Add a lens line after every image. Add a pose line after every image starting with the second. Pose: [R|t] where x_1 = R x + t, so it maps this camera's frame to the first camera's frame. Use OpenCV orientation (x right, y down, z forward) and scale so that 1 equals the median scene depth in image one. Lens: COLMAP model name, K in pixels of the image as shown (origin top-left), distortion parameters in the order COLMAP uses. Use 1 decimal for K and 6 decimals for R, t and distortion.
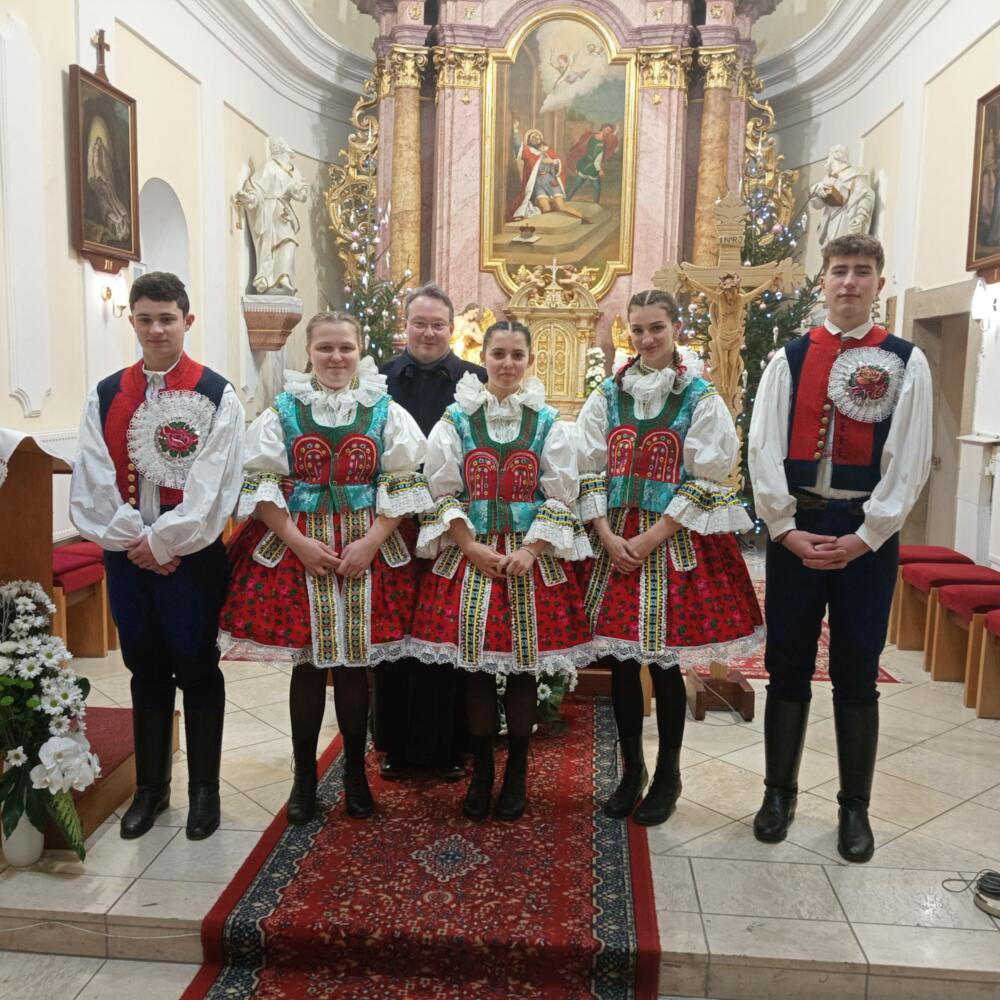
lens RADIAL K [[994.6, 0, 504.3], [0, 994.6, 503.5], [0, 0, 1]] dist [0.080769, -0.146717]
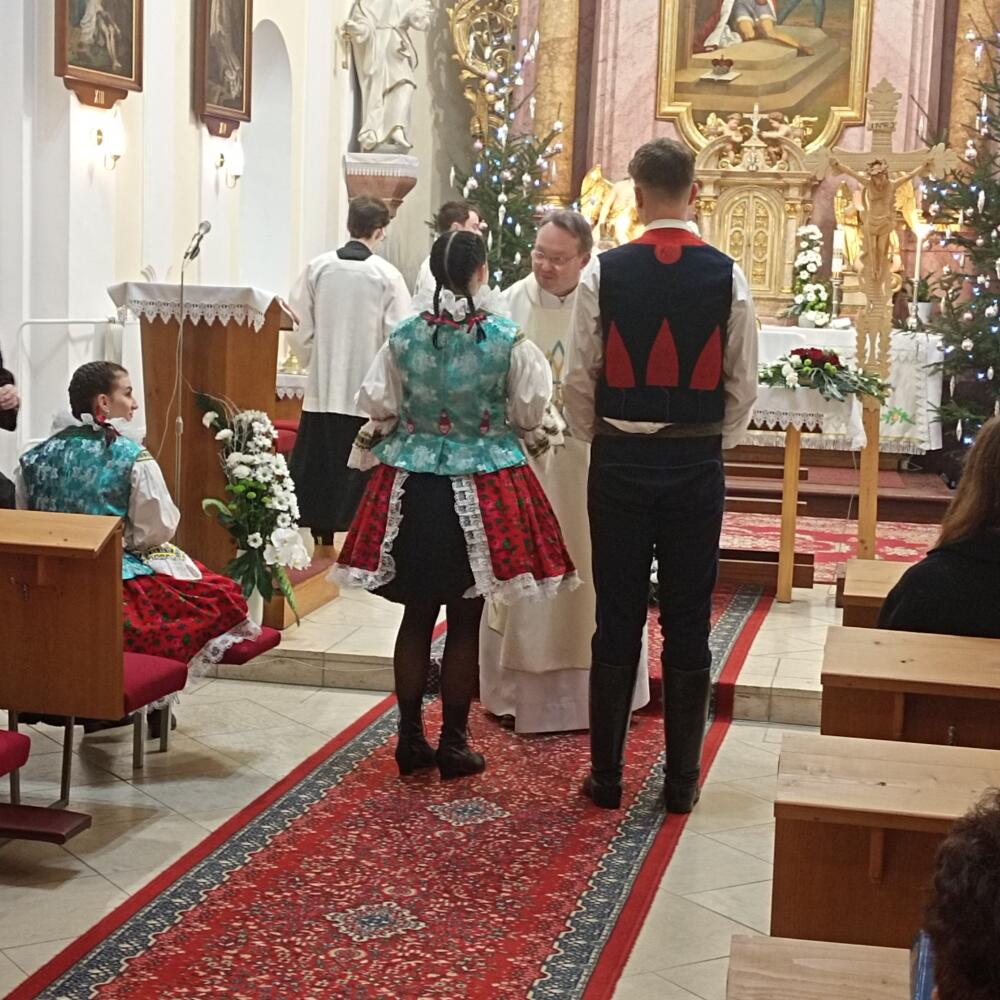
lens RADIAL K [[1981.5, 0, 512.0], [0, 1981.5, 494.8], [0, 0, 1]] dist [0.177391, -0.680705]
pose [[0.993481, 0.028176, -0.110461, 0.041729], [-0.029751, 0.999477, -0.012635, 0.066894], [0.110048, 0.015839, 0.993800, -0.479238]]
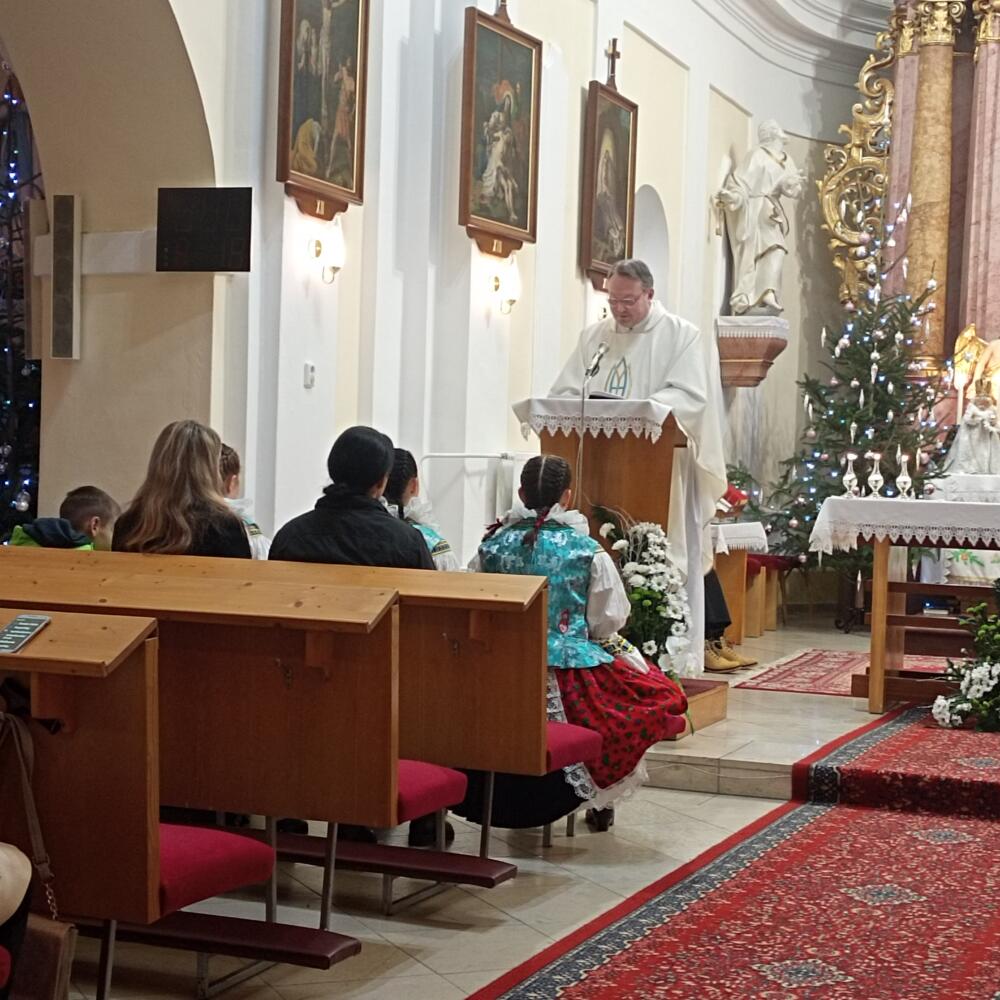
lens RADIAL K [[1981.5, 0, 512.0], [0, 1981.5, 494.8], [0, 0, 1]] dist [0.177391, -0.680705]
pose [[0.959947, 0.012463, -0.279903, 0.023313], [-0.046324, 0.992321, -0.114687, 0.112102], [0.276324, 0.123060, 0.953153, -0.492747]]
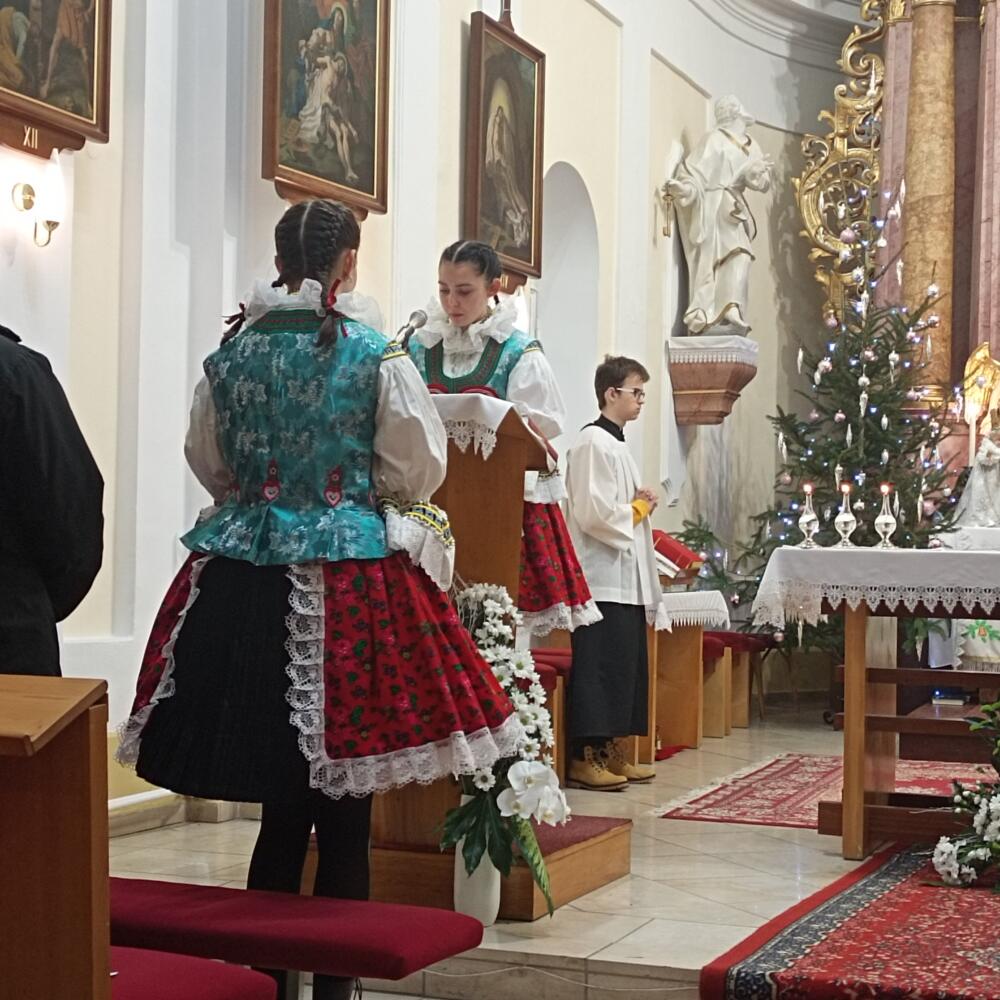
lens RADIAL K [[1981.5, 0, 512.0], [0, 1981.5, 494.8], [0, 0, 1]] dist [0.177391, -0.680705]
pose [[0.956564, -0.013384, -0.291216, 0.010560], [-0.033518, 0.987271, -0.155472, 0.085583], [0.289590, 0.158480, 0.943939, -0.194918]]
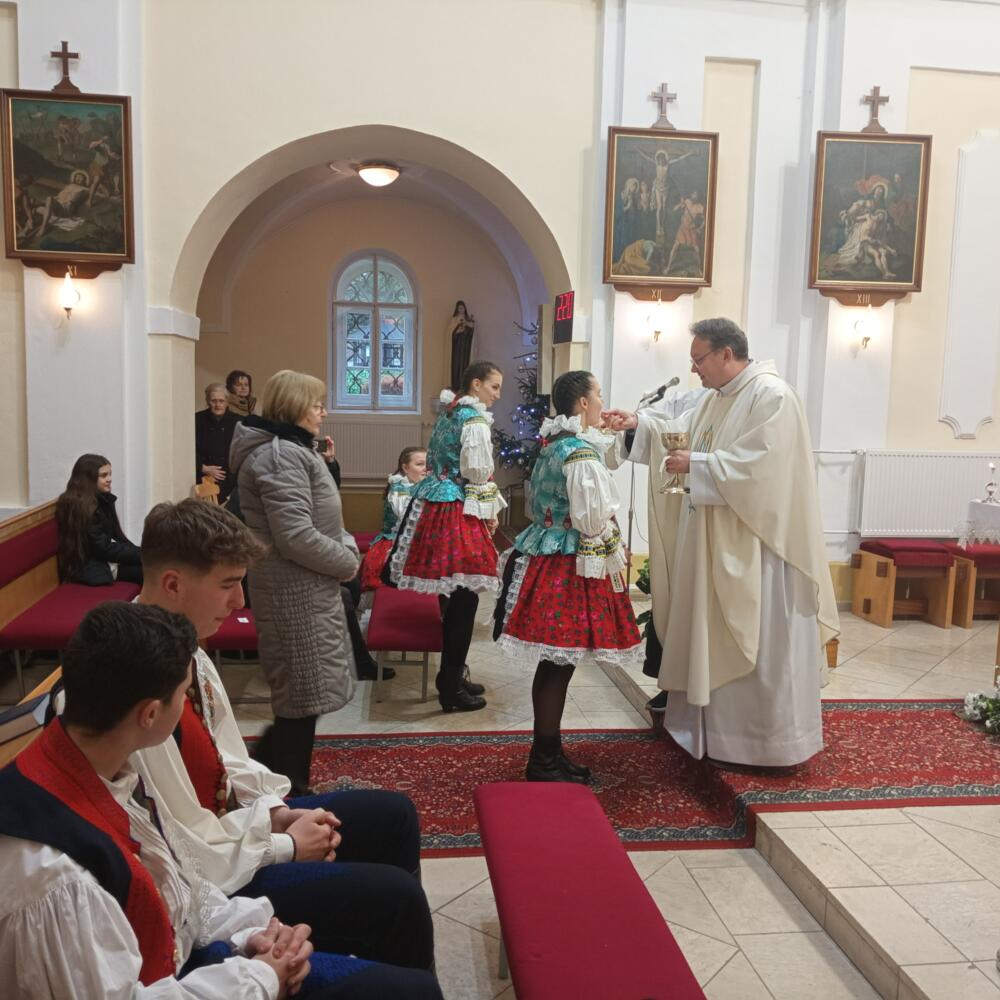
lens RADIAL K [[990.9, 0, 502.8], [0, 990.9, 502.1], [0, 0, 1]] dist [0.092494, -0.225831]
pose [[0.218970, 0.086095, -0.971926, 0.382917], [-0.144820, 0.987935, 0.054886, 0.005338], [0.964925, 0.128736, 0.228796, 0.091534]]
